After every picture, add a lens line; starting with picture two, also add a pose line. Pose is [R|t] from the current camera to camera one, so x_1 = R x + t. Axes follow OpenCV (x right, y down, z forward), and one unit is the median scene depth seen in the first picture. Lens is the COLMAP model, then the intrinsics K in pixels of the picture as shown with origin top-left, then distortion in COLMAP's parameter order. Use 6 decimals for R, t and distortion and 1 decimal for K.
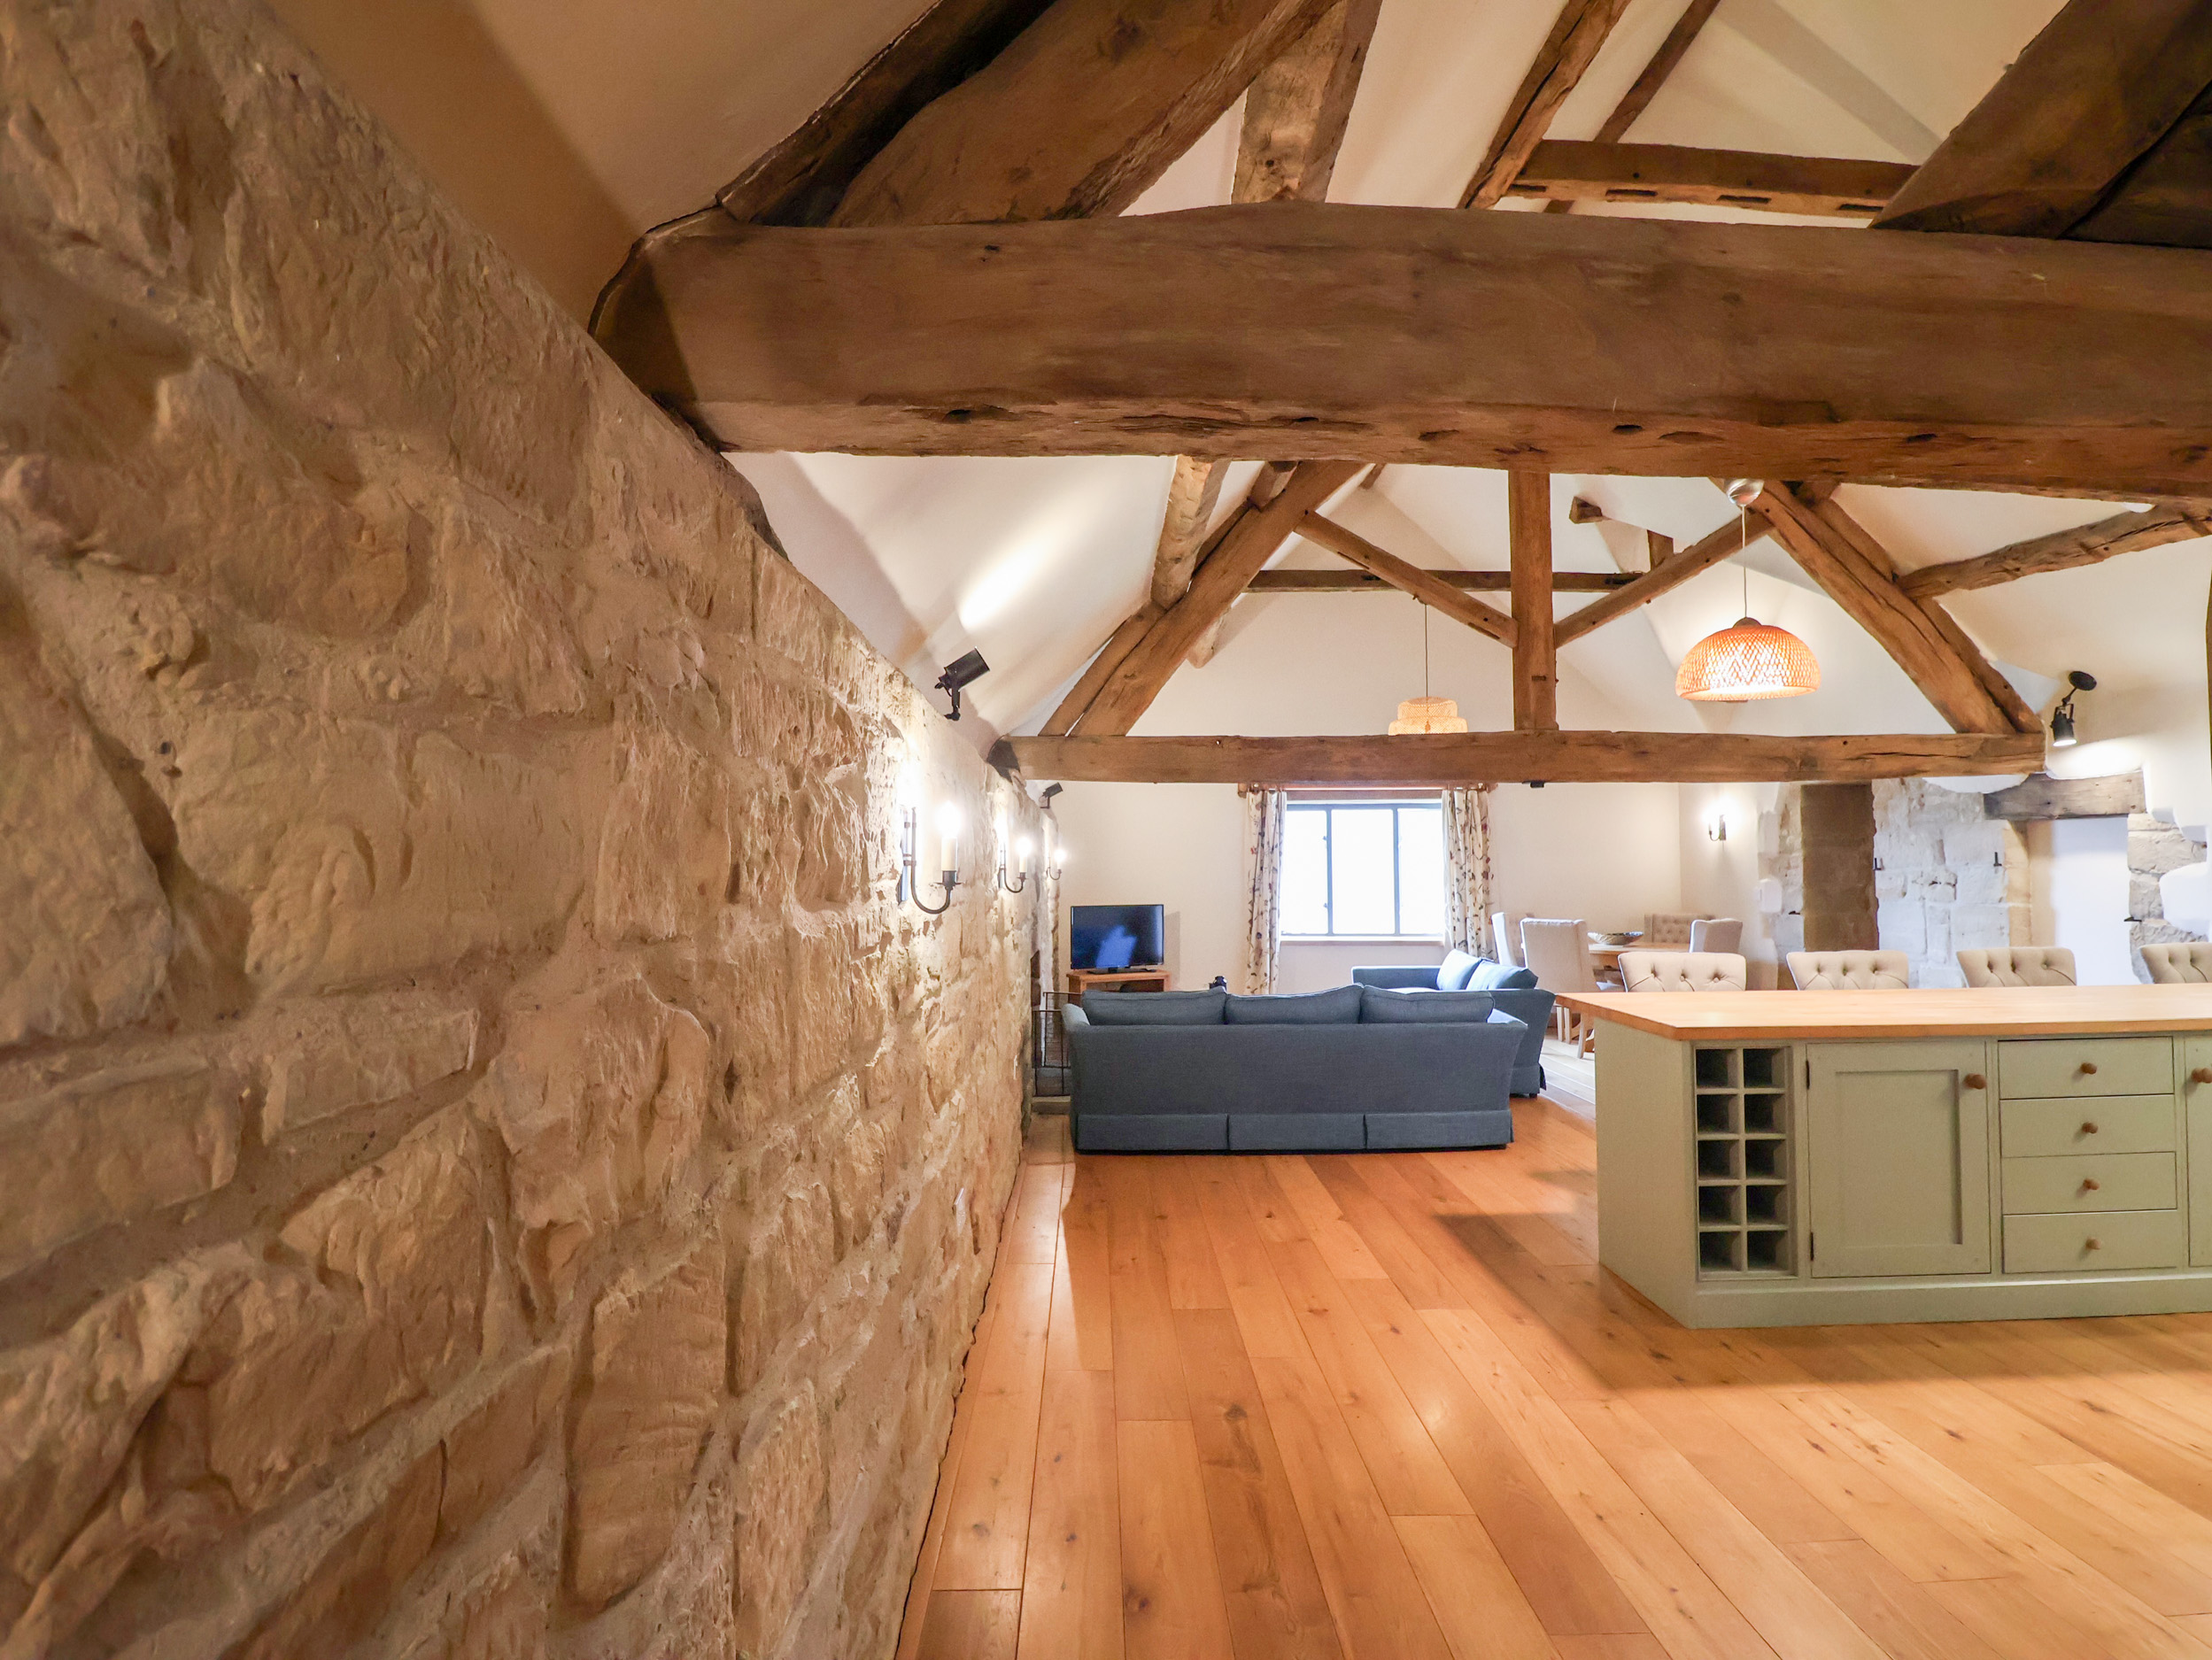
lens RADIAL K [[1152.9, 0, 1119.4], [0, 1152.9, 830.1], [0, 0, 1]] dist [0.000910, -0.012033]
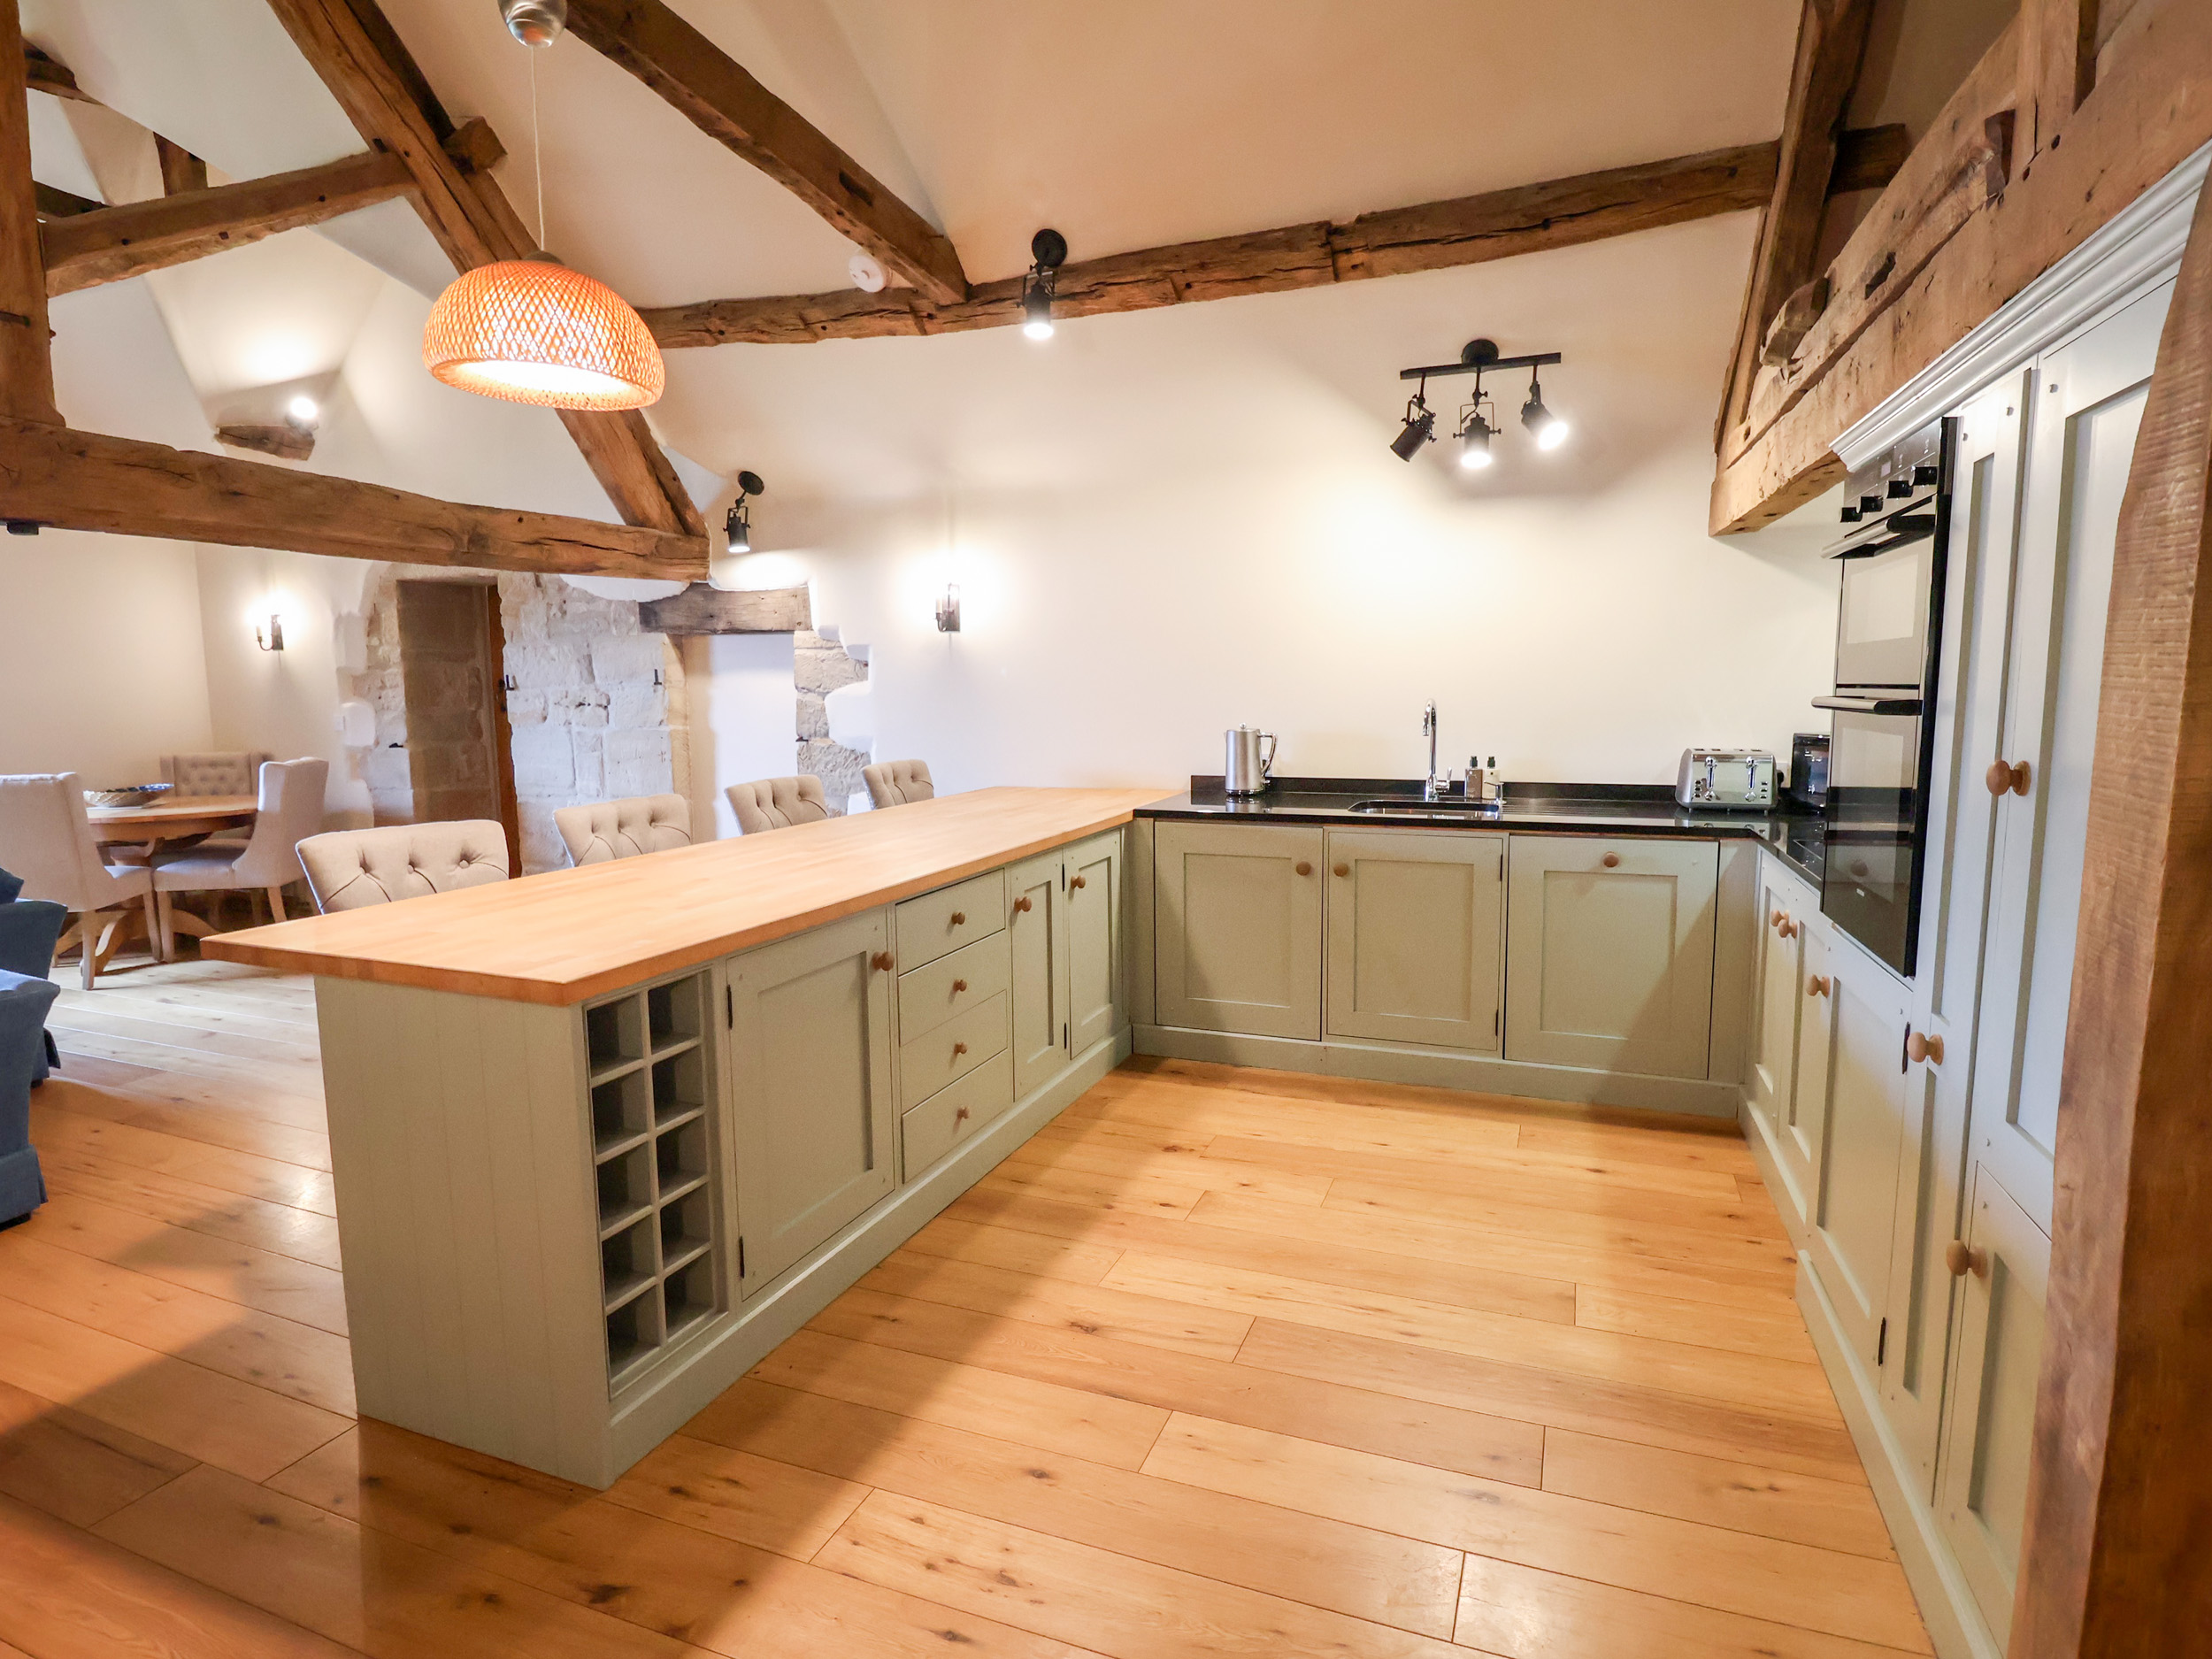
lens RADIAL K [[1153.0, 0, 1099.5], [0, 1153.0, 825.3], [0, 0, 1]] dist [0.000910, -0.012033]
pose [[0.382389, -0.109049, 0.917544, 0.061286], [-0.028945, 0.991110, 0.129855, 0.014198], [-0.923548, -0.076213, 0.375833, 0.362067]]
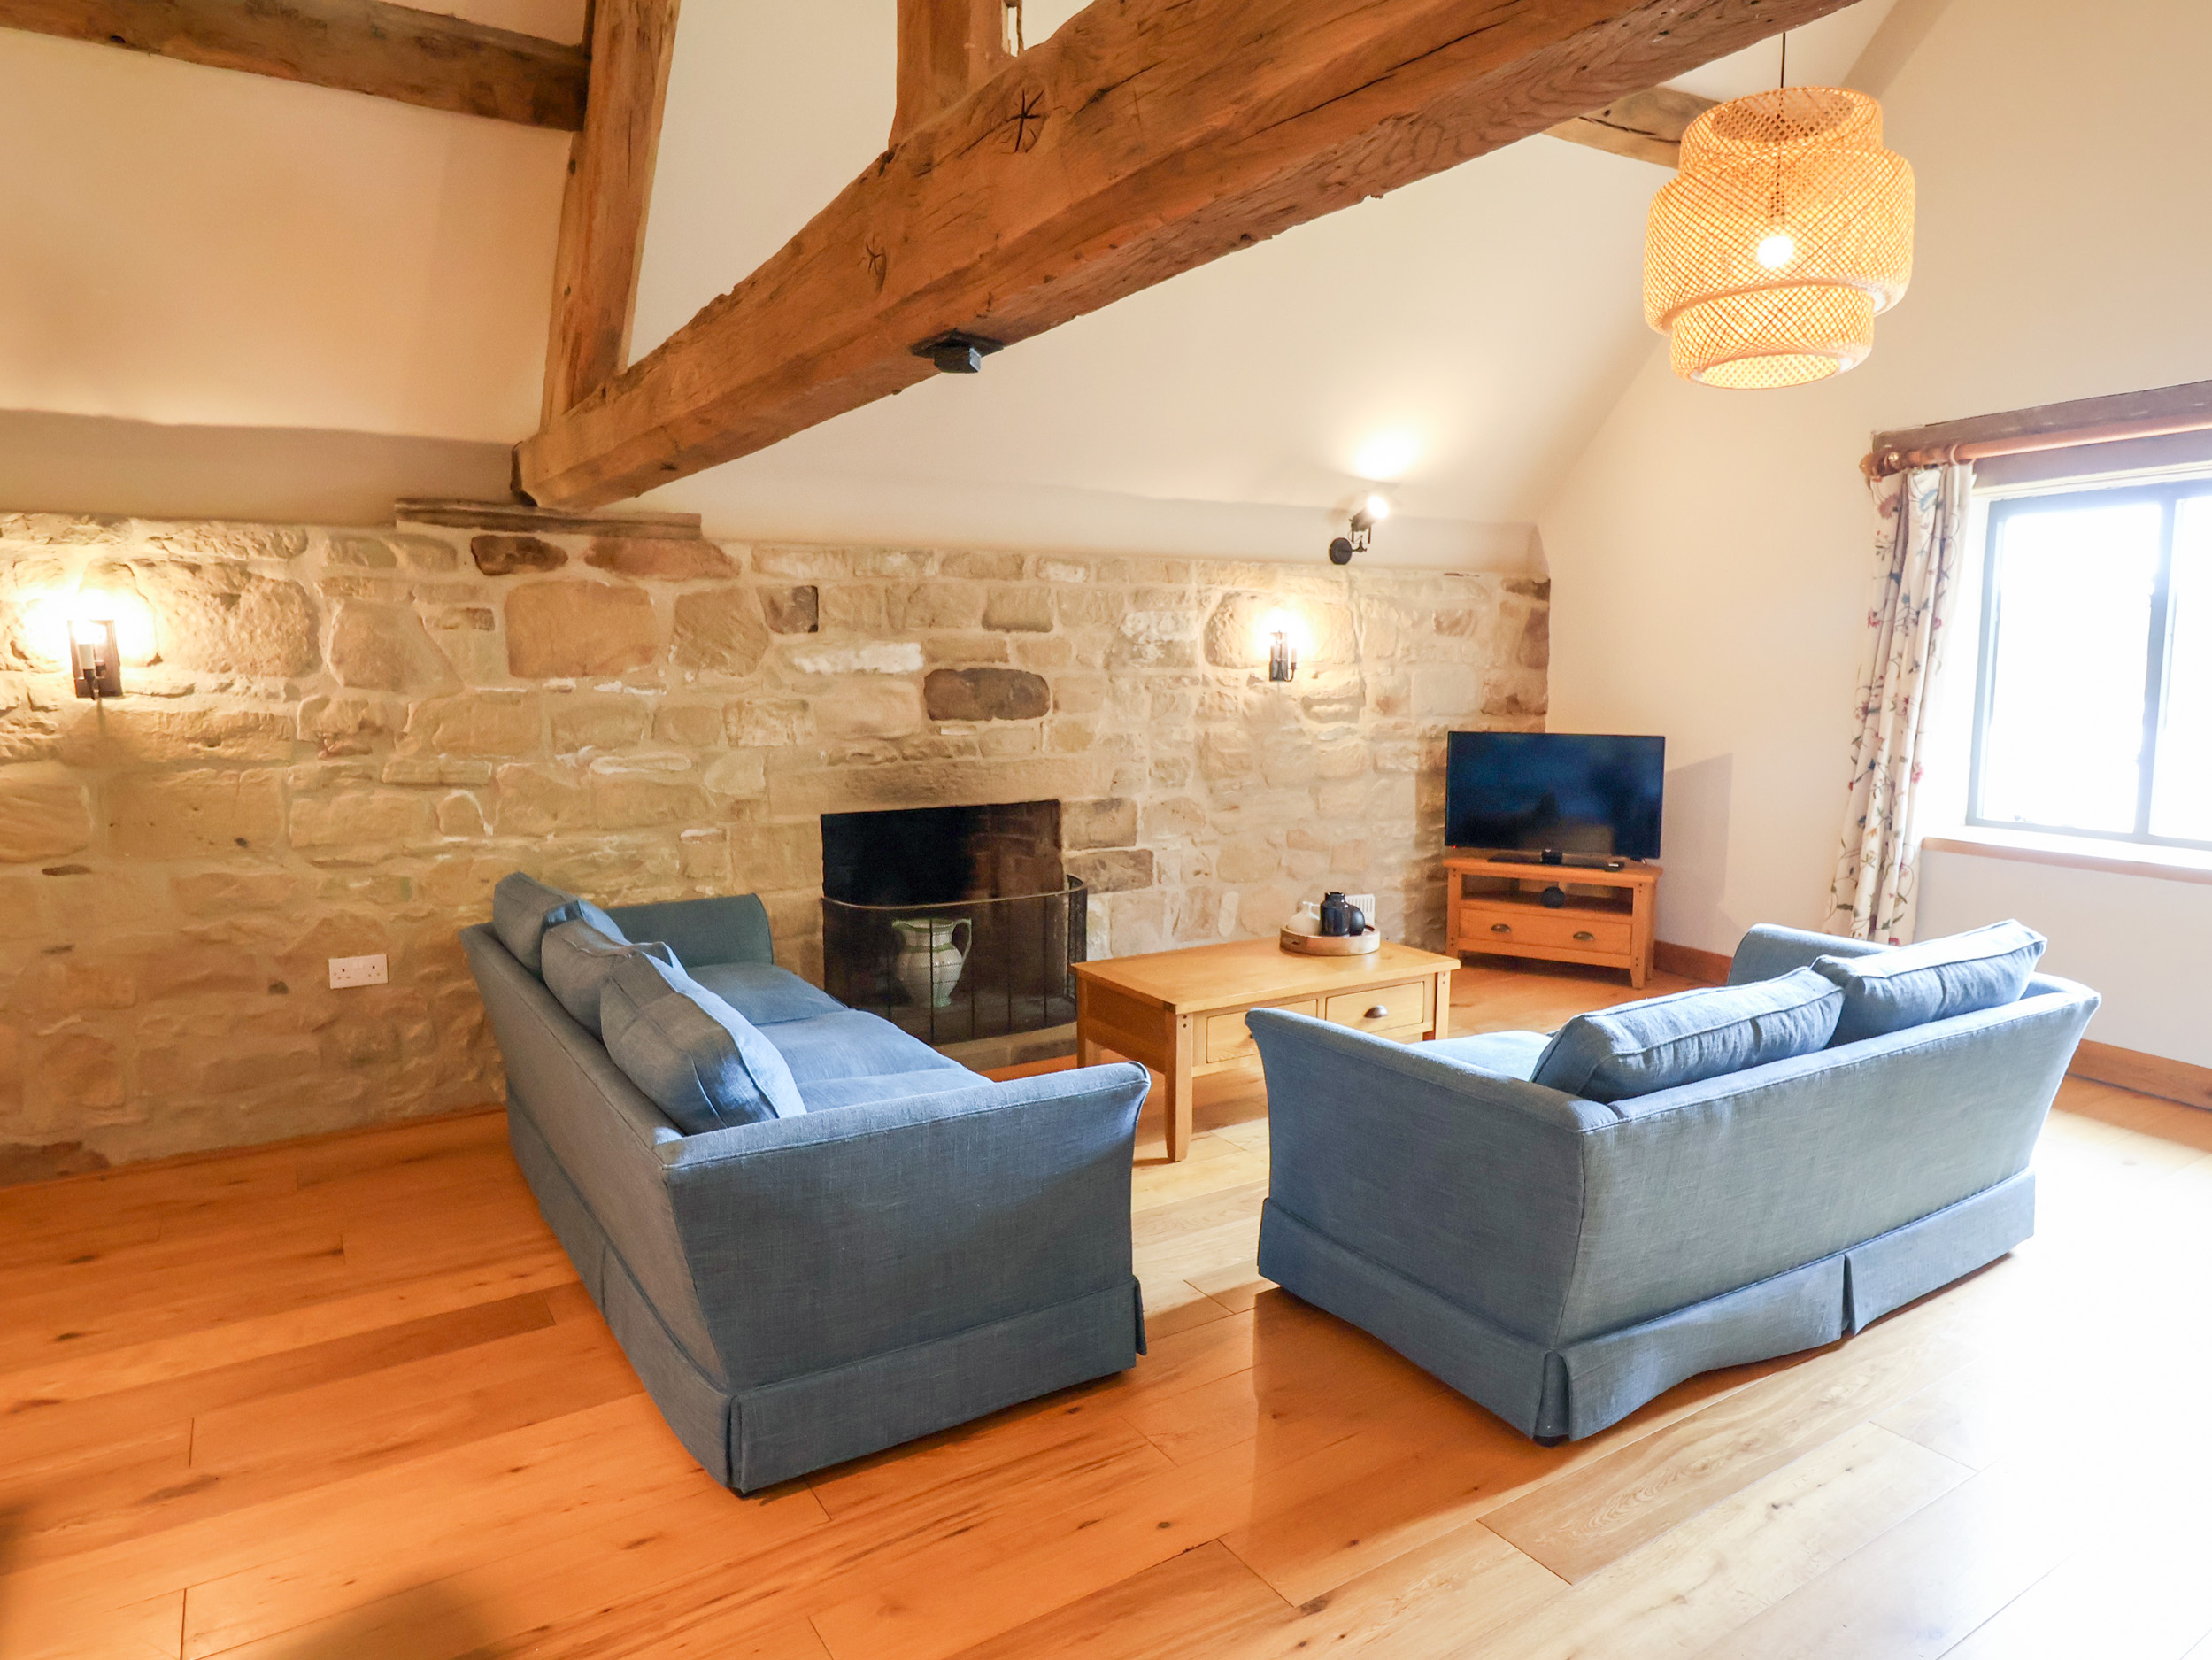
lens RADIAL K [[1345.7, 0, 1127.0], [0, 1345.7, 831.3], [0, 0, 1]] dist [0.004638, -0.010369]
pose [[0.528075, 0.108132, -0.842285, 0.698557], [0.028177, 0.989083, 0.144644, 0.028340], [0.848730, -0.100116, 0.519263, 0.900493]]
